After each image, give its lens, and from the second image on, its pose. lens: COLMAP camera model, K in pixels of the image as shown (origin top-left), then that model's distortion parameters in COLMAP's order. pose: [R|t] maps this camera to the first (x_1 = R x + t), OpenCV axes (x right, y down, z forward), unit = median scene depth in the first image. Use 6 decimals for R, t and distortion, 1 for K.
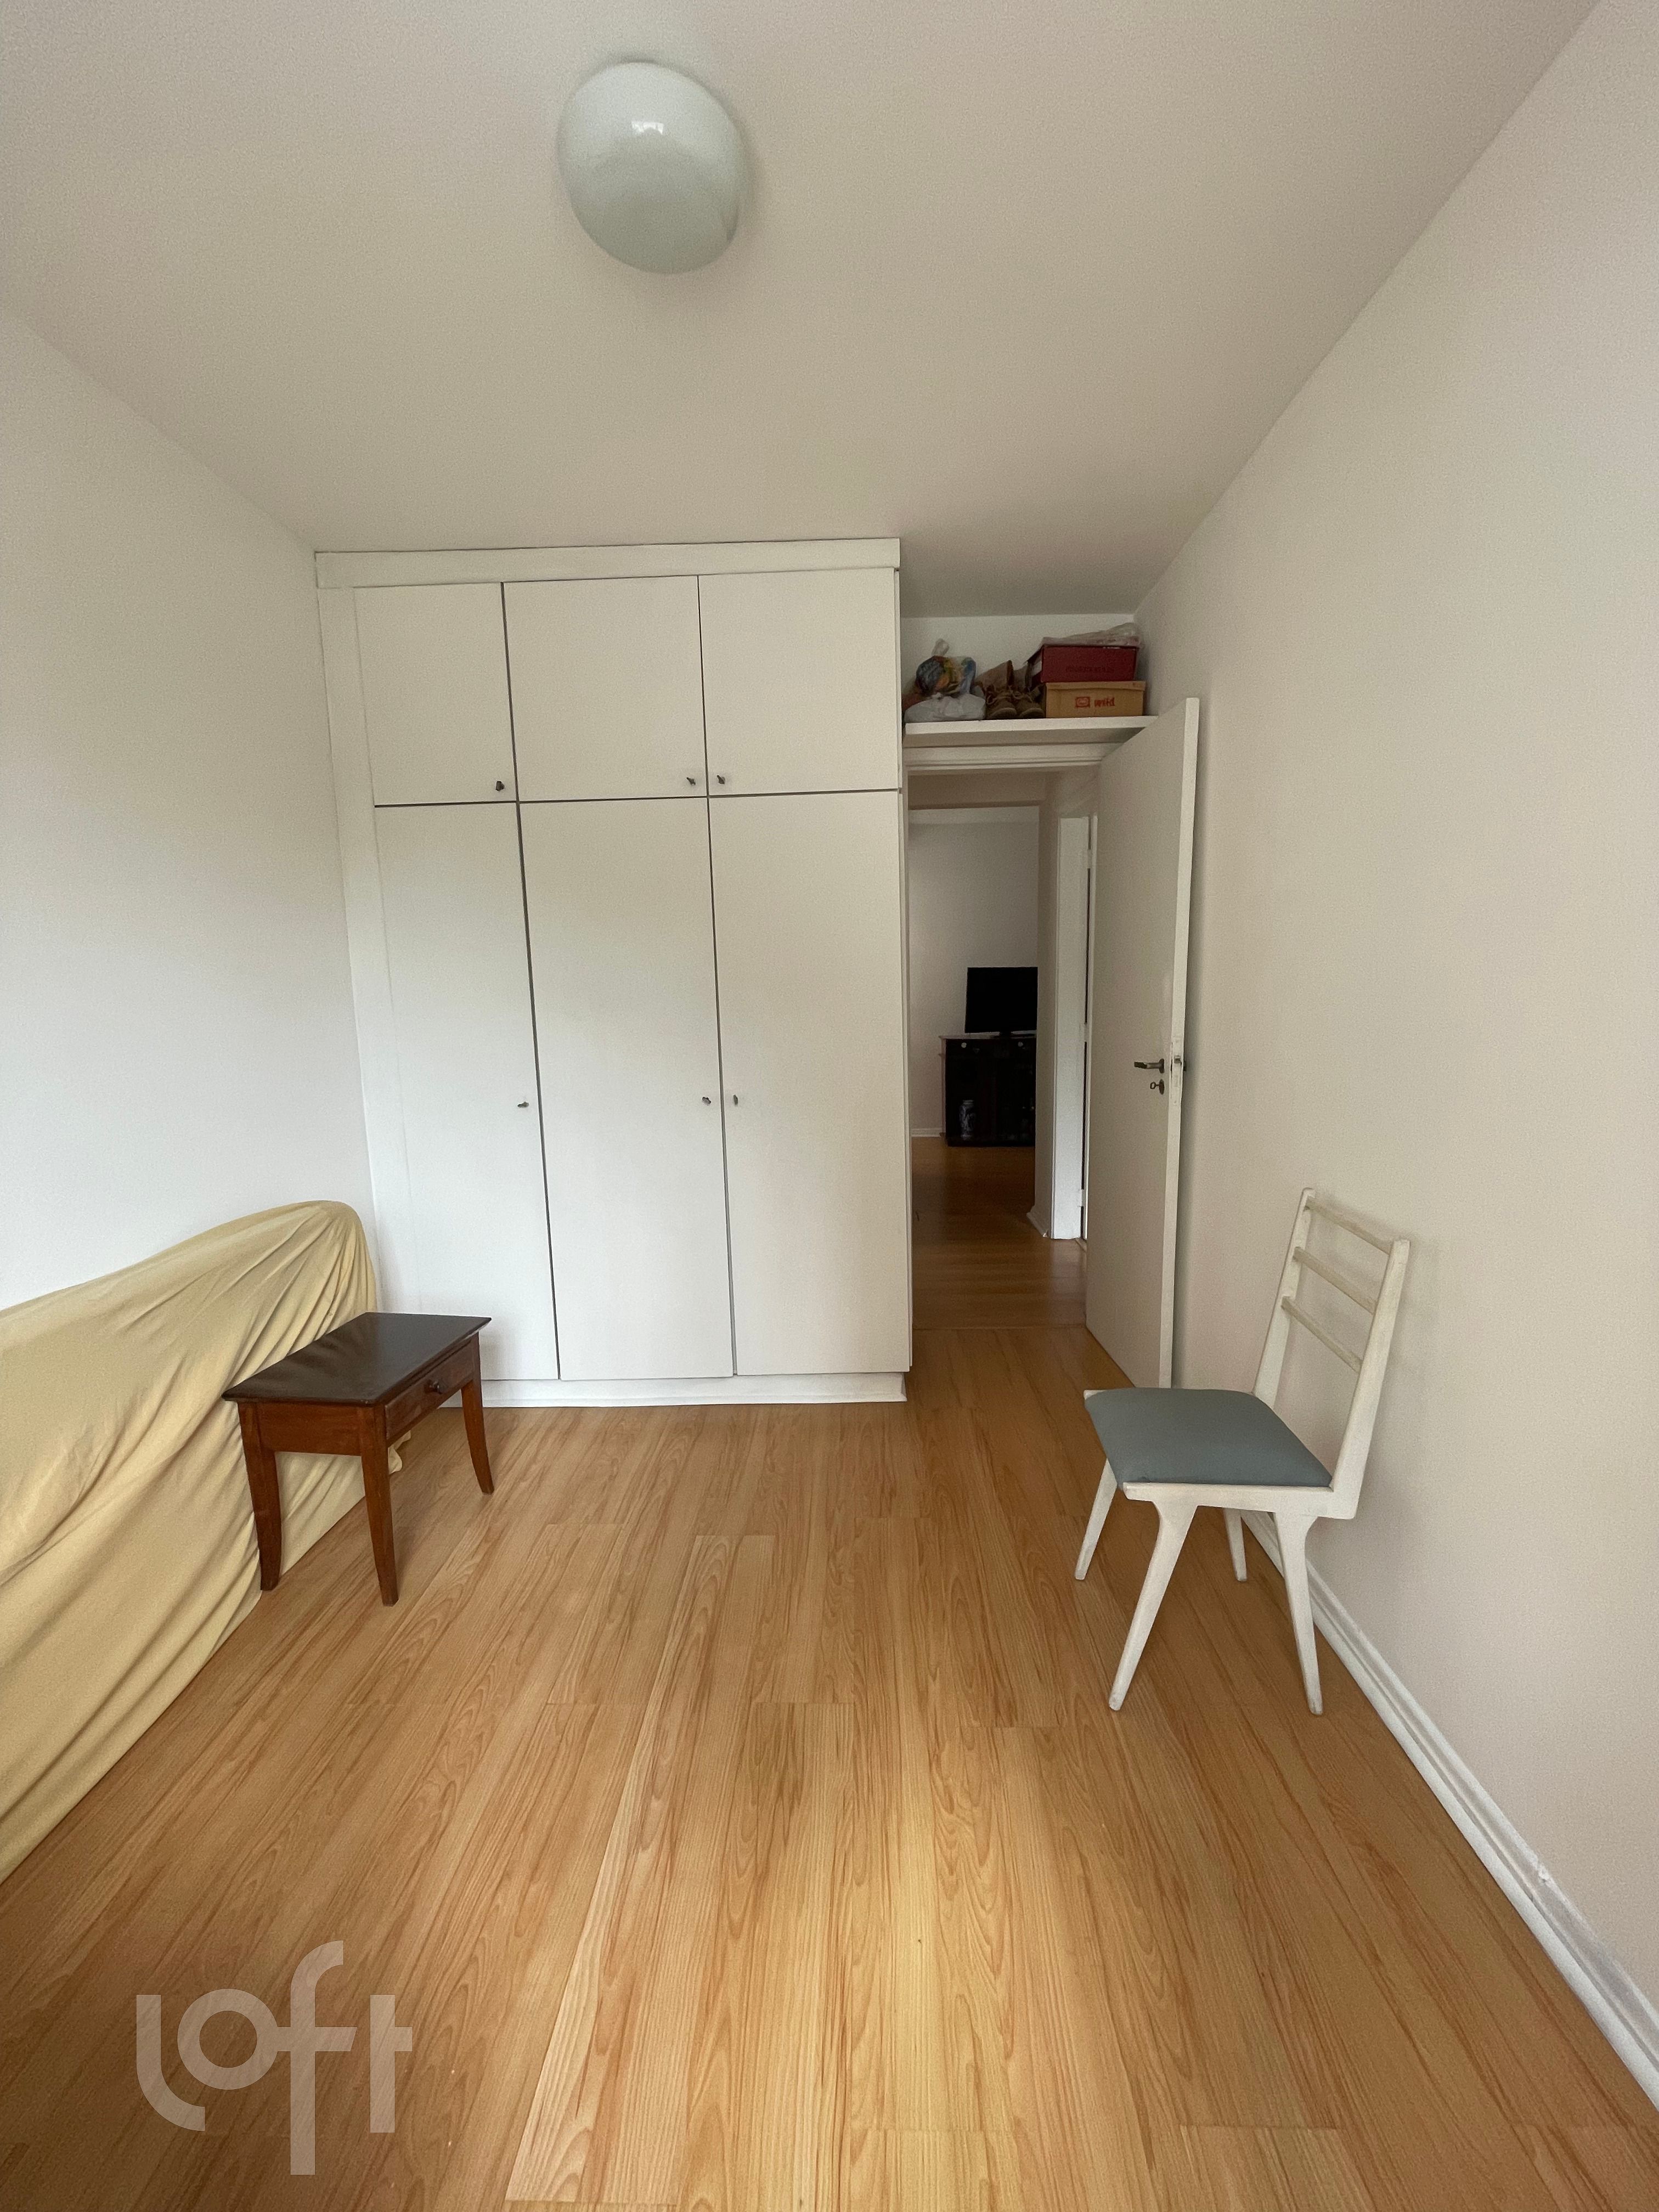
lens RADIAL K [[898.7, 0, 835.7], [0, 898.7, 1107.2], [0, 0, 1]] dist [0.010101, 0.000094]
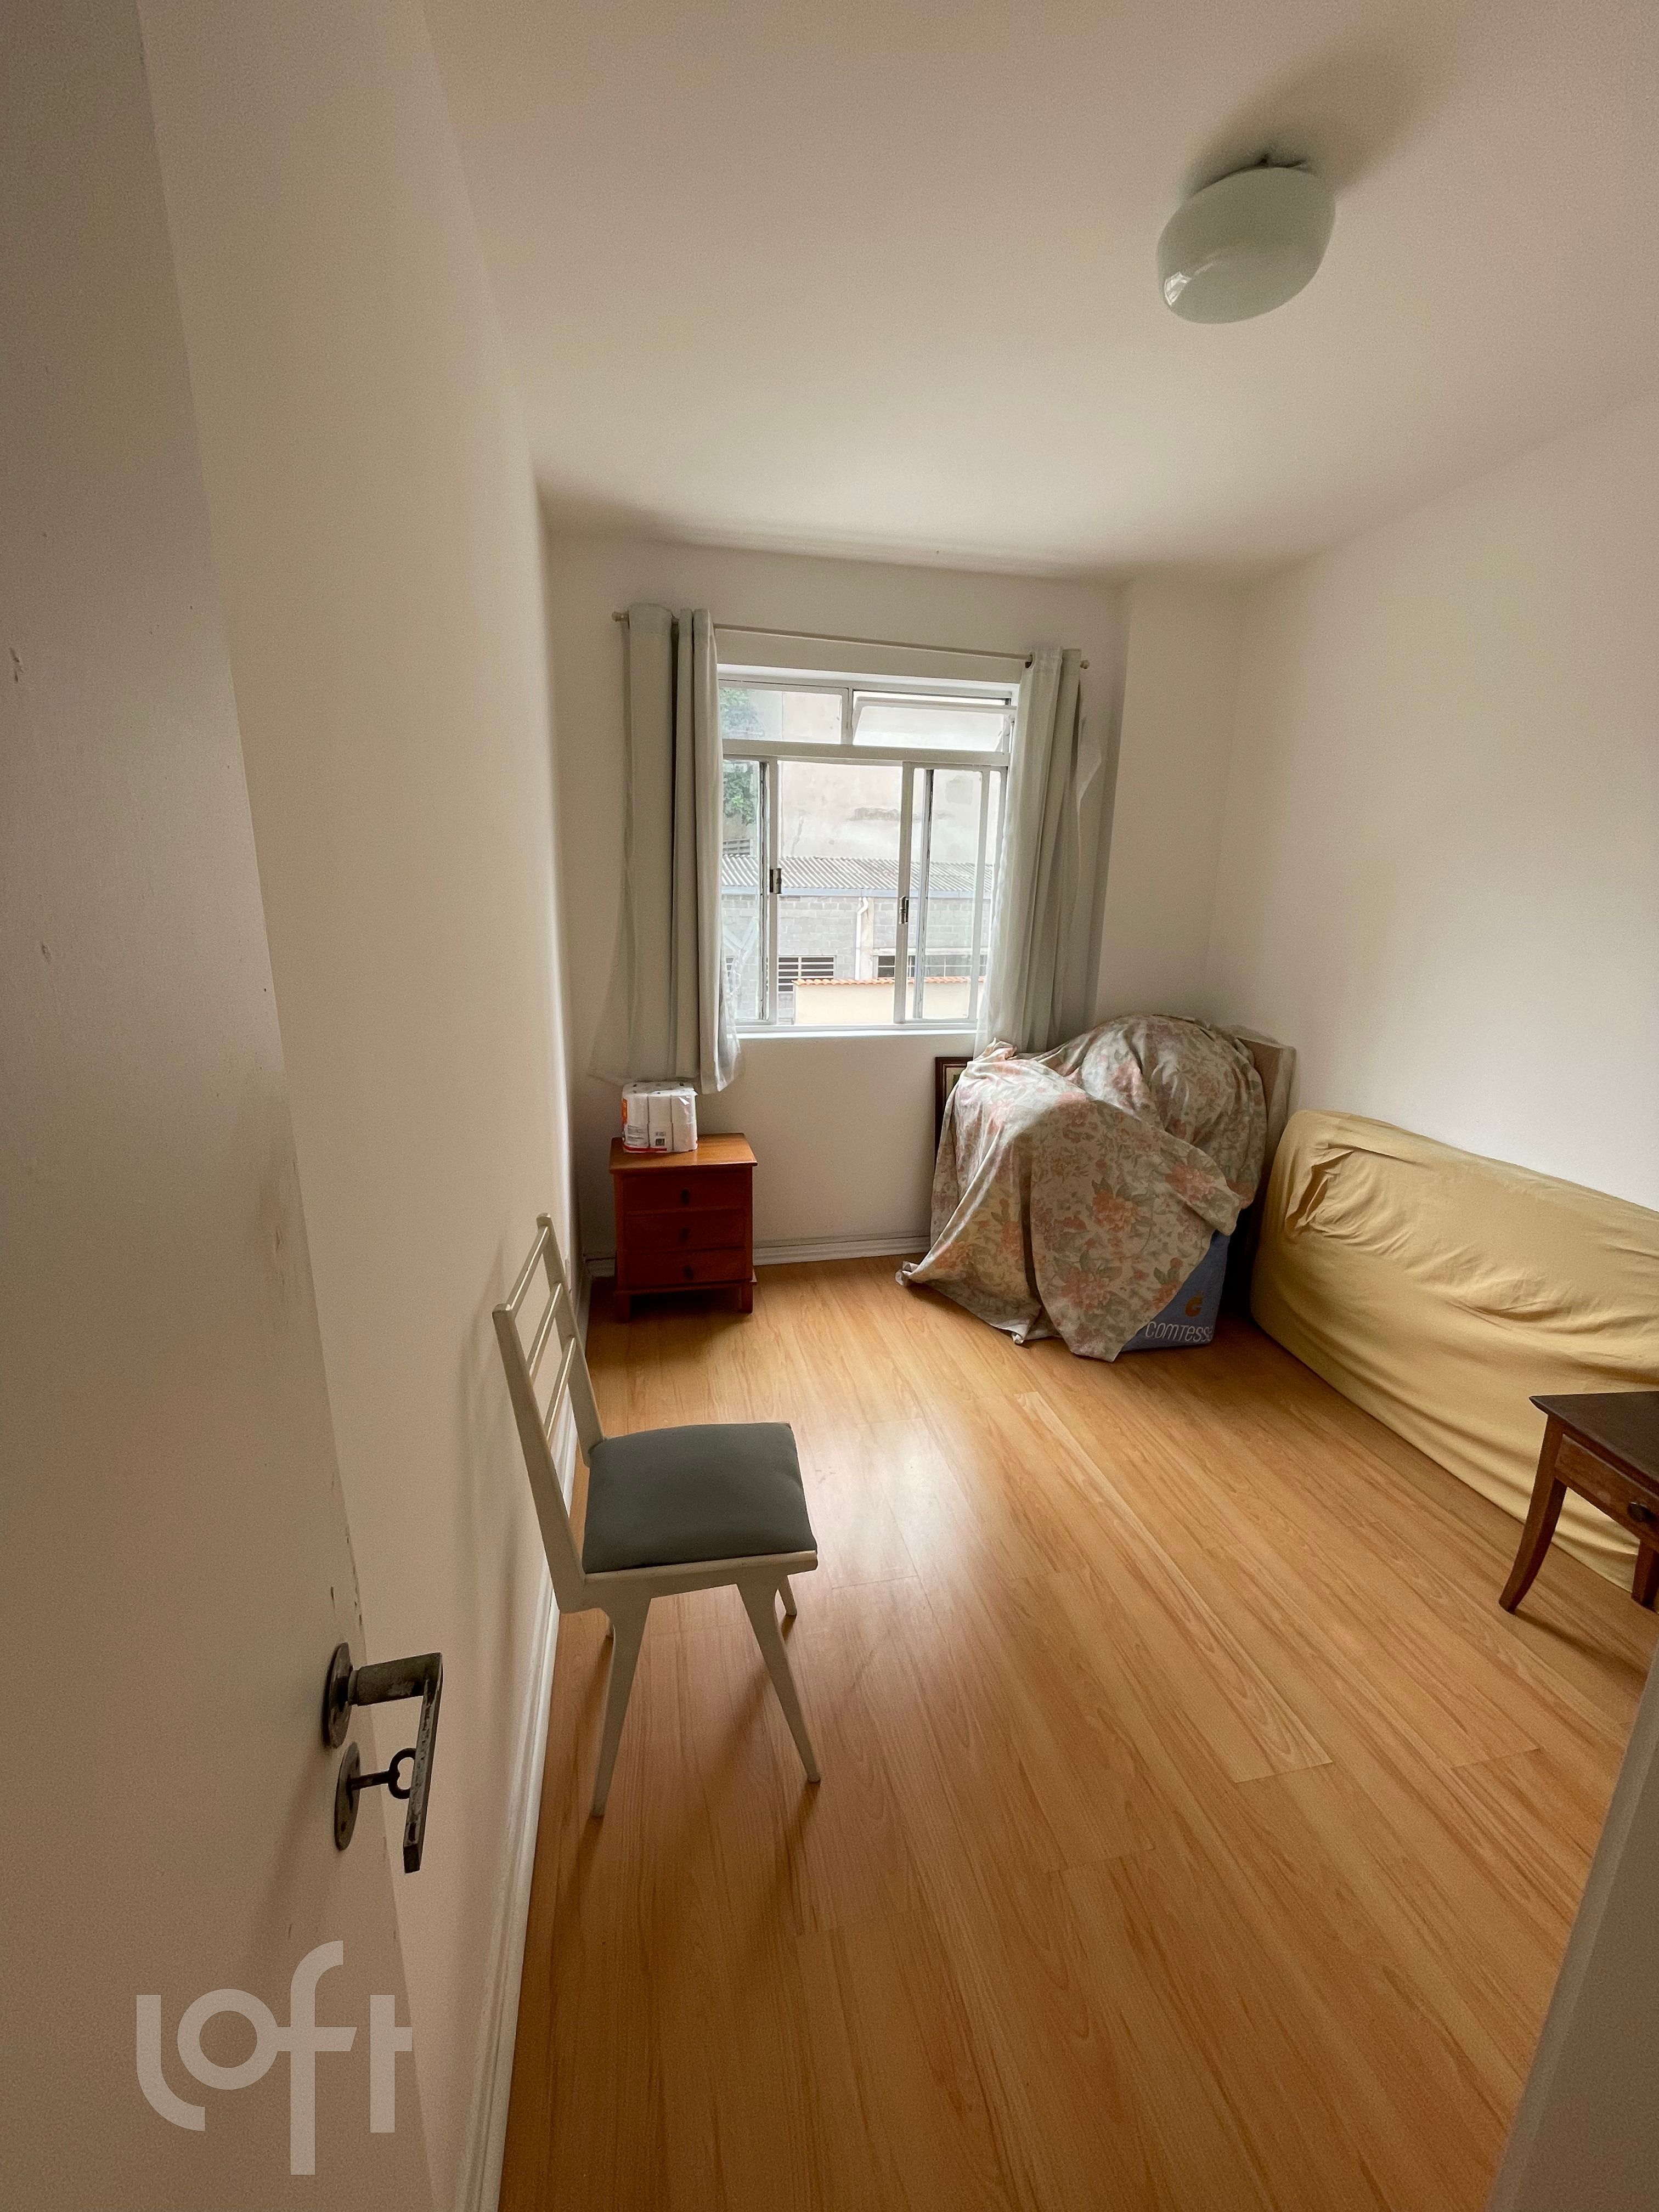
lens RADIAL K [[898.7, 0, 831.4], [0, 898.7, 1111.0], [0, 0, 1]] dist [0.010101, 0.000094]
pose [[-0.971818, 0.056634, -0.228828, 0.495038], [-0.035267, 0.924856, 0.378678, -0.350844], [0.233079, 0.376076, -0.896795, 1.827415]]
